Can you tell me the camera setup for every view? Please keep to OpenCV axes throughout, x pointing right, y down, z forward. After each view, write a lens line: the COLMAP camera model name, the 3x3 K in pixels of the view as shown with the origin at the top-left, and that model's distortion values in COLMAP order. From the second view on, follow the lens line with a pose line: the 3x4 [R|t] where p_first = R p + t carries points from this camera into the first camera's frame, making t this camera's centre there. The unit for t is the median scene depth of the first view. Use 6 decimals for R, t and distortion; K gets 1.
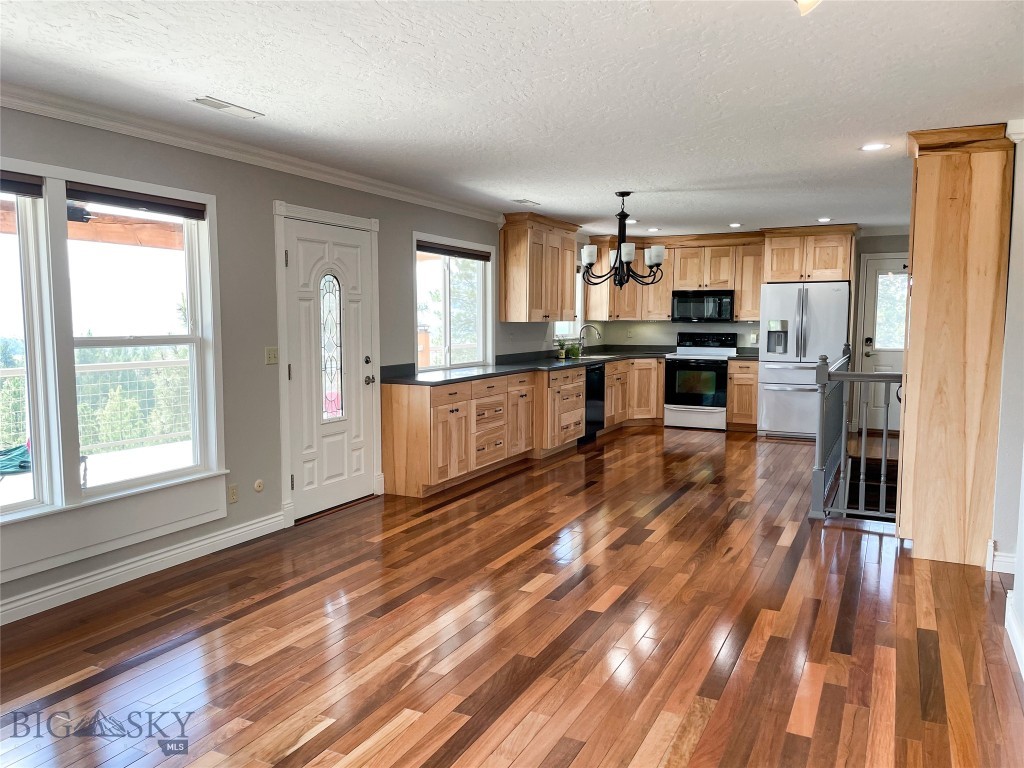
lens RADIAL K [[774.0, 0, 512.0], [0, 774.0, 384.0], [0, 0, 1]] dist [0.051389, -0.053196]
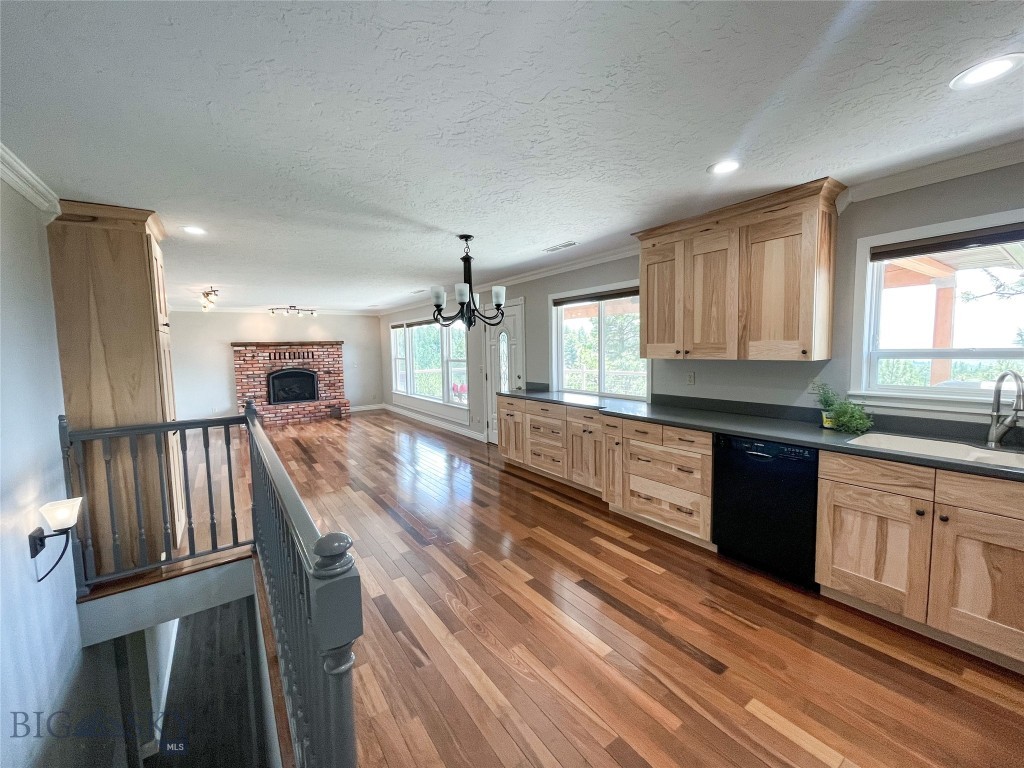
lens RADIAL K [[411.3, 0, 511.0], [0, 411.3, 380.8], [0, 0, 1]] dist [-0.007797, 0.000554]
pose [[-0.477764, 0.077635, -0.875051, 0.604918], [-0.057047, 0.991243, 0.119090, -0.124600], [0.876634, 0.106816, -0.469152, 1.325661]]
